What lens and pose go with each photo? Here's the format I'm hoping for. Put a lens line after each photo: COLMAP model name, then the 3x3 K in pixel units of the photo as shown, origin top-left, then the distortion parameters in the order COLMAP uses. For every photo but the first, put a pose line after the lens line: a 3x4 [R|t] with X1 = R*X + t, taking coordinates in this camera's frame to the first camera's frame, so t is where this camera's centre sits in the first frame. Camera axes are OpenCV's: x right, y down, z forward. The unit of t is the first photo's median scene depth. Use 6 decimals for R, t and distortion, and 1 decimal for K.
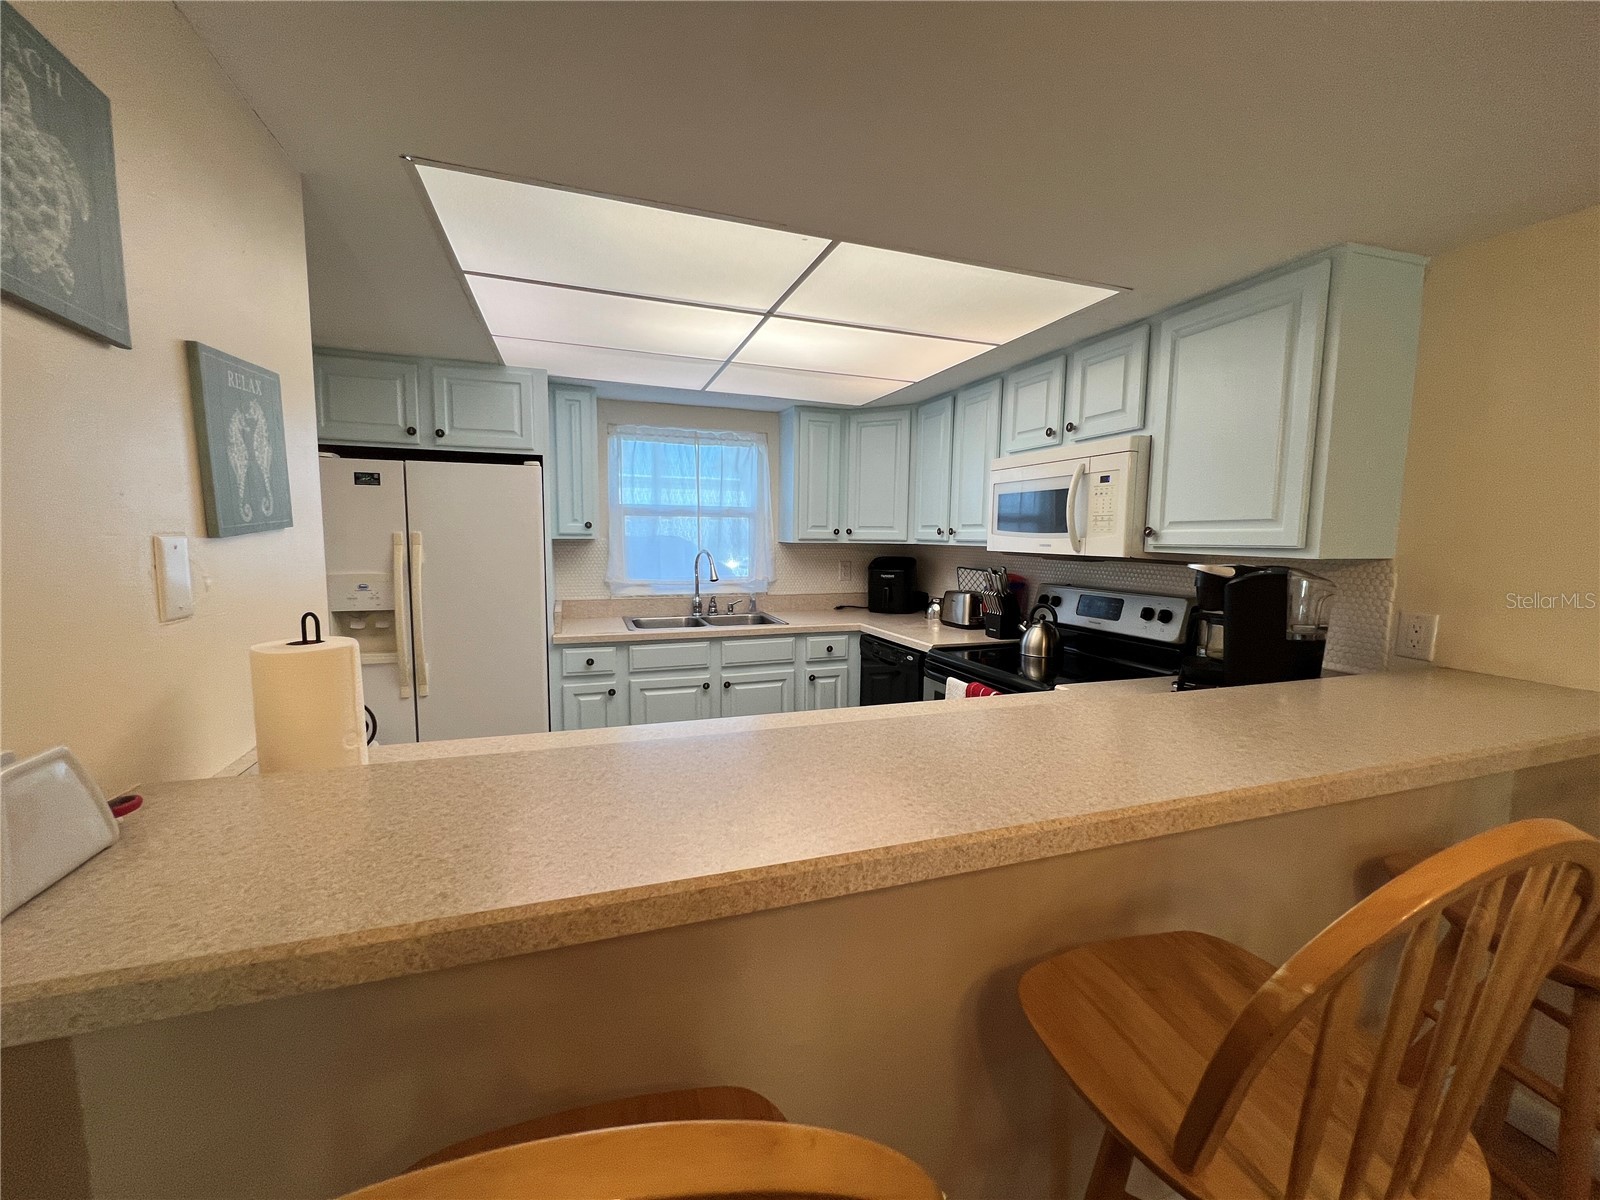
lens RADIAL K [[639.9, 0, 796.3], [0, 639.9, 599.8], [0, 0, 1]] dist [-0.001144, 0.000349]
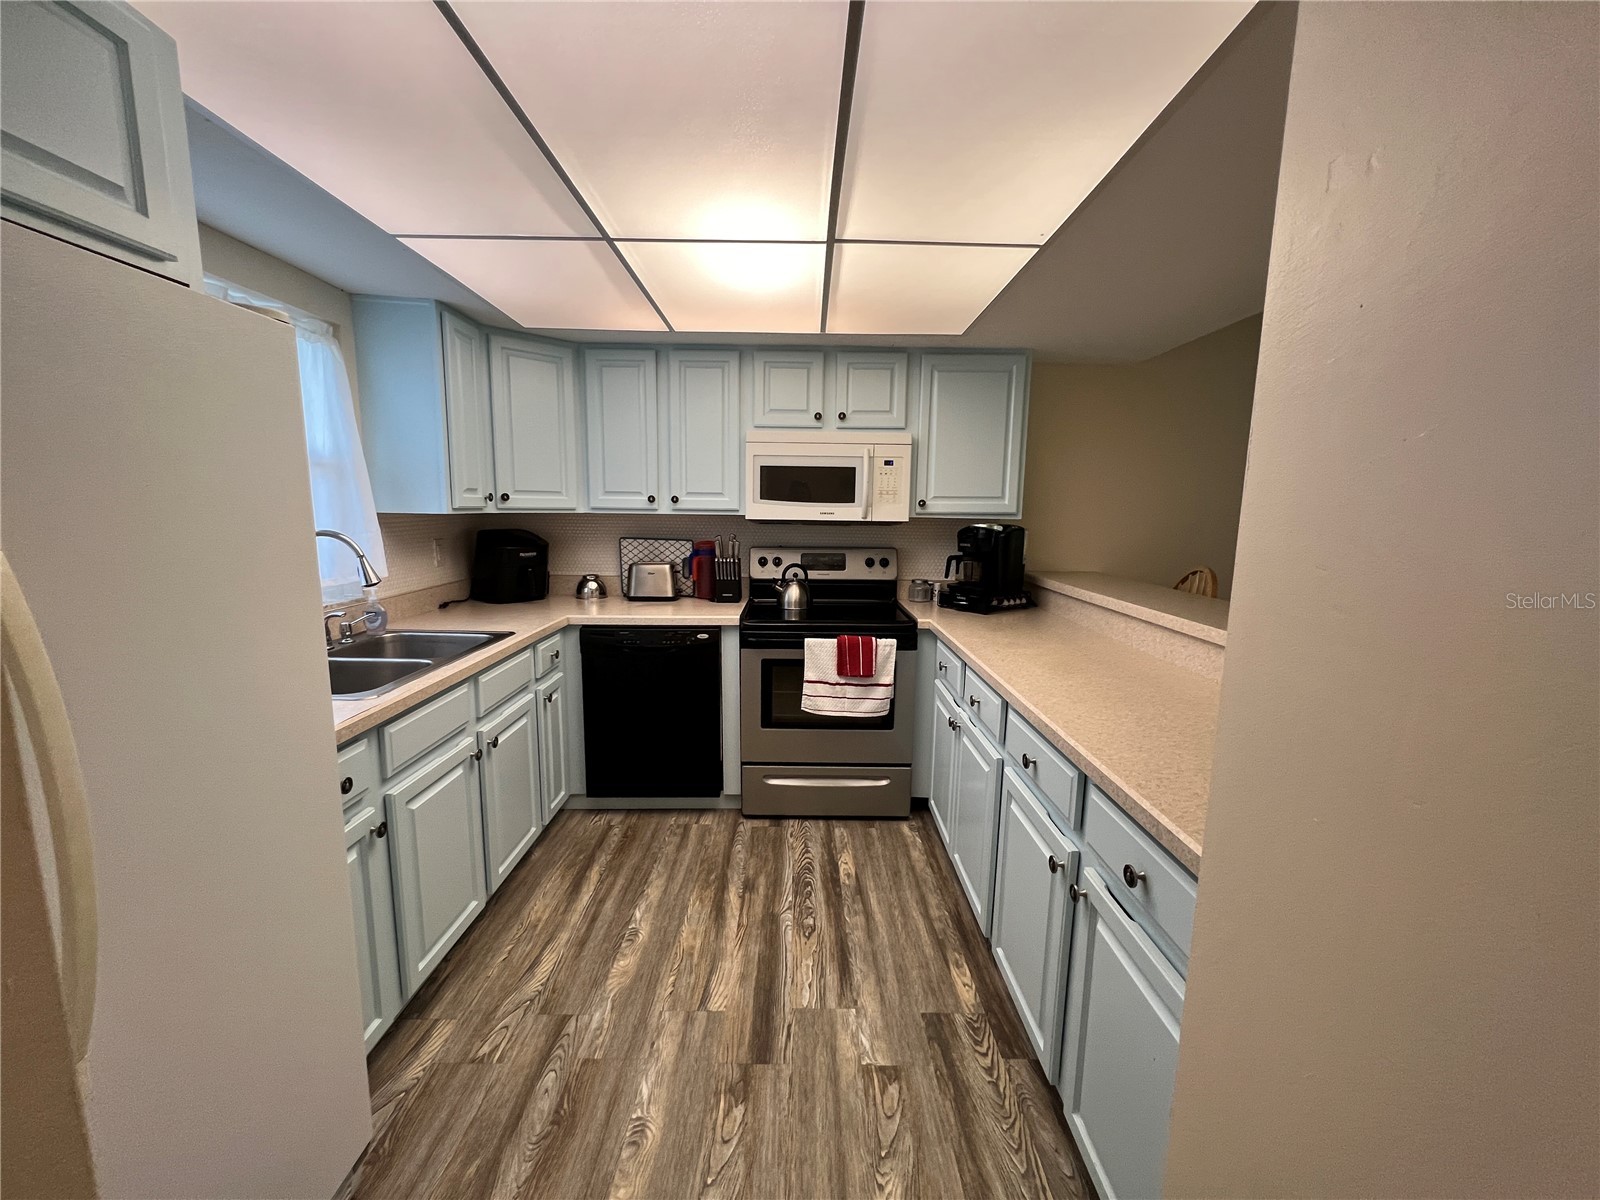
lens RADIAL K [[639.9, 0, 799.6], [0, 639.9, 600.4], [0, 0, 1]] dist [-0.001144, 0.000349]
pose [[0.328924, -0.144826, 0.933185, -0.708624], [0.086326, 0.988644, 0.123005, -0.070742], [-0.940403, 0.040099, 0.337691, 0.609078]]
